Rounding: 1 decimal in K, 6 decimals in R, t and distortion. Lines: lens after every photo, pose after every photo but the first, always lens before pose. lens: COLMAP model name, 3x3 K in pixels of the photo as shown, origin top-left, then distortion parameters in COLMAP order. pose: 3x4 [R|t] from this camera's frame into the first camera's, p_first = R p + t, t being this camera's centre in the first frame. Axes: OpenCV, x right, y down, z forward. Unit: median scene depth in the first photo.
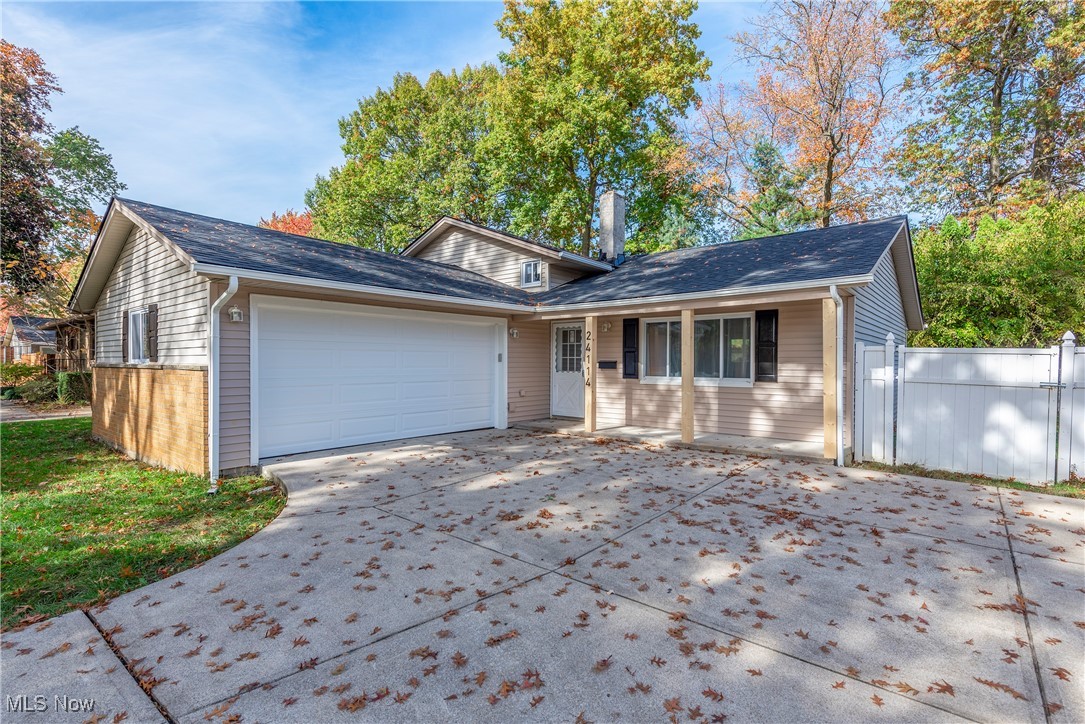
lens RADIAL K [[514.0, 0, 541.6], [0, 514.0, 364.8], [0, 0, 1]] dist [-0.001410, -0.000139]
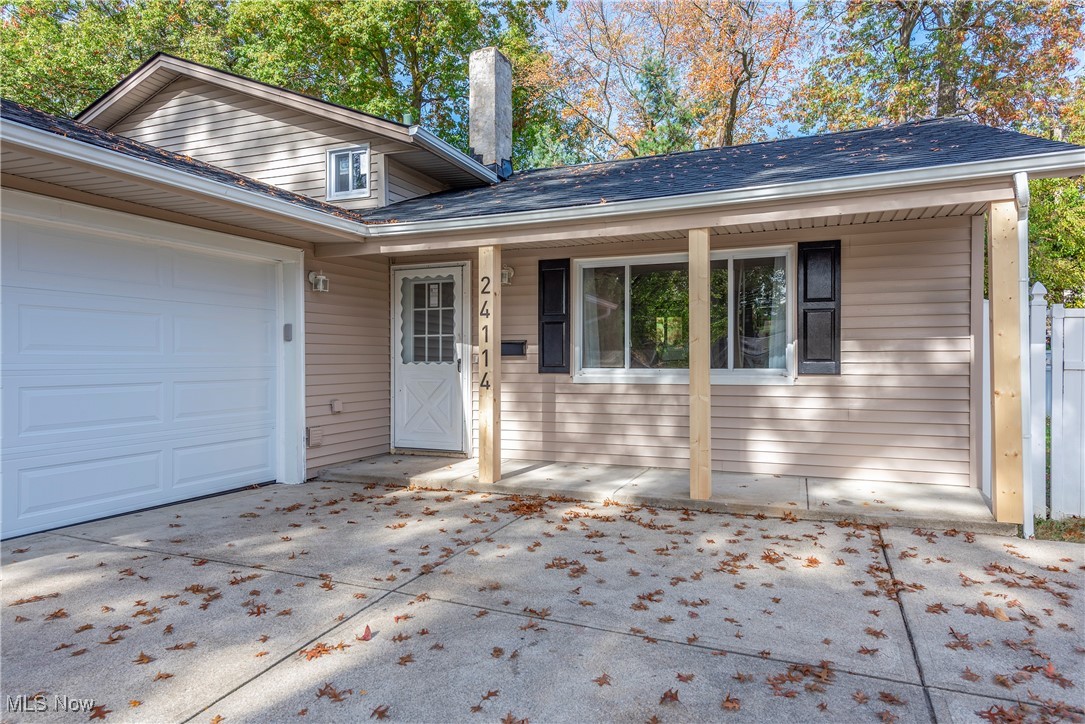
lens RADIAL K [[677.0, 0, 545.2], [0, 677.0, 363.1], [0, 0, 1]] dist [0.008406, 0.000839]
pose [[0.954241, -0.007553, 0.298942, -0.038495], [0.007765, 0.999970, 0.000476, 0.014175], [-0.298936, 0.001867, 0.954271, 0.309912]]
